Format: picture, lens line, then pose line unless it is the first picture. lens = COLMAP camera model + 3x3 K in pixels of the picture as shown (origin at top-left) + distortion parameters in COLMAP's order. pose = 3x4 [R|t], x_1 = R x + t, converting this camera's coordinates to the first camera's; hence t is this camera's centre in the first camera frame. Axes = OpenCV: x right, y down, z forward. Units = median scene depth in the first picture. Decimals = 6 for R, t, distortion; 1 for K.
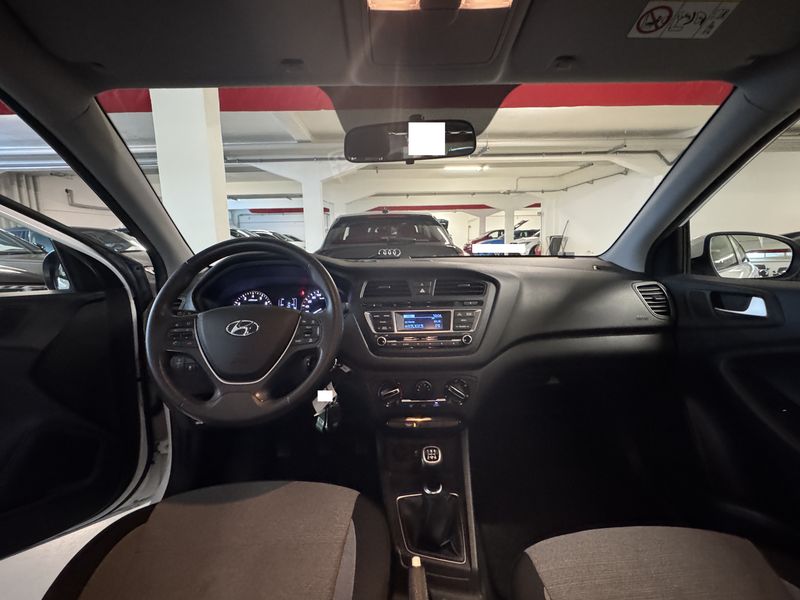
lens RADIAL K [[377.2, 0, 400.0], [0, 377.2, 300.0], [0, 0, 1]] dist [-0.003376, -0.000911]
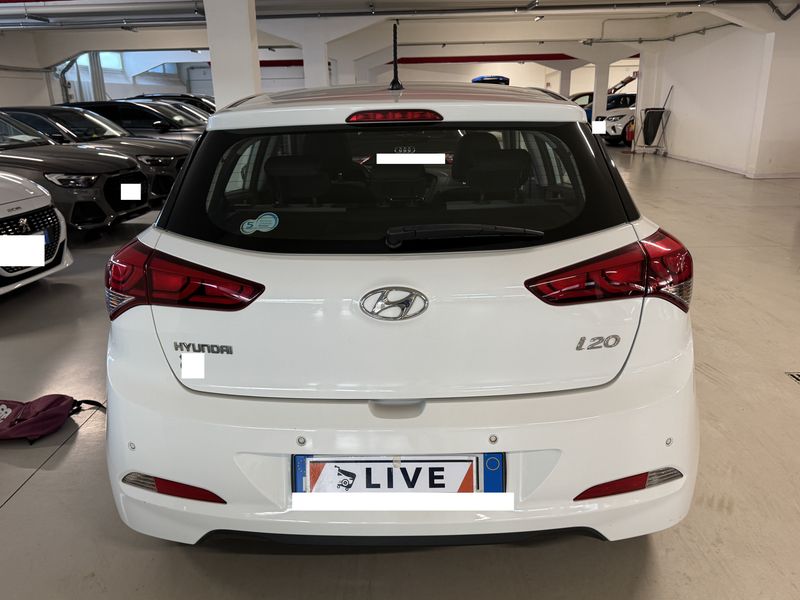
lens RADIAL K [[636.4, 0, 400.0], [0, 636.4, 300.0], [0, 0, 1]] dist [0.011694, -0.008079]
pose [[0.998065, 0.019135, -0.059164, 0.021971], [-0.010201, 0.988970, 0.147761, 0.010151], [0.061339, -0.146872, 0.987252, -0.244830]]
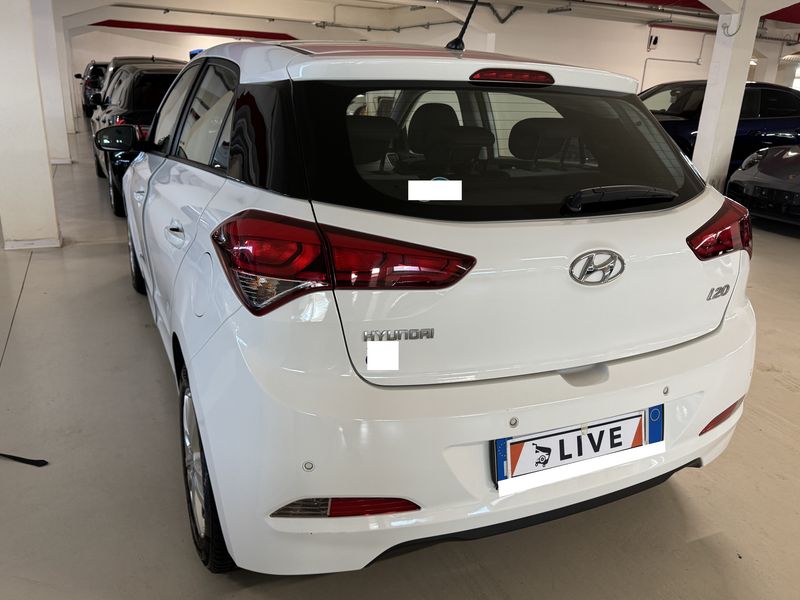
lens RADIAL K [[636.4, 0, 400.0], [0, 636.4, 300.0], [0, 0, 1]] dist [0.011694, -0.008079]
pose [[0.923238, -0.061155, 0.379330, -0.062881], [-0.005004, 0.985255, 0.171021, 0.014343], [-0.384195, -0.159791, 0.909319, -0.221326]]
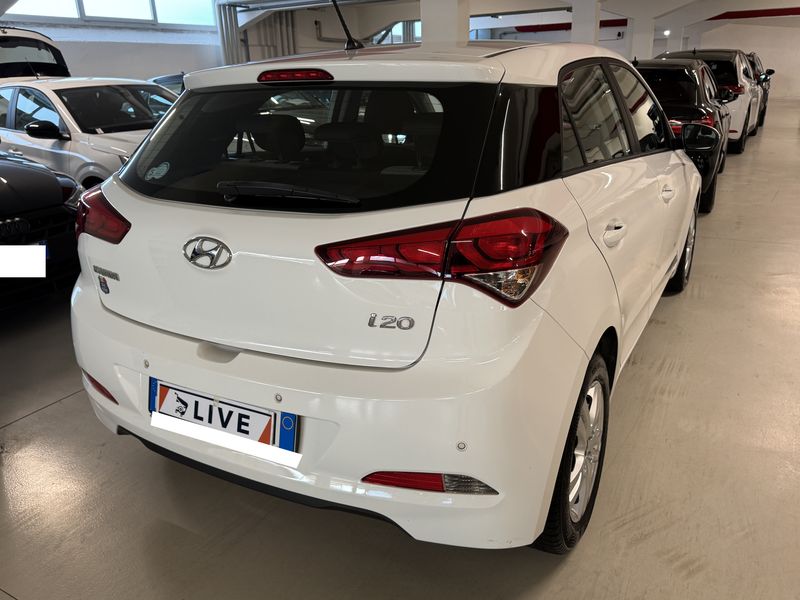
lens RADIAL K [[633.5, 0, 399.4], [0, 633.5, 309.0], [0, 0, 1]] dist [0.048759, -0.000197]
pose [[0.854737, 0.173309, -0.489274, 0.109324], [-0.071096, 0.972818, 0.220387, 0.008496], [0.514170, -0.153587, 0.843825, -0.217542]]
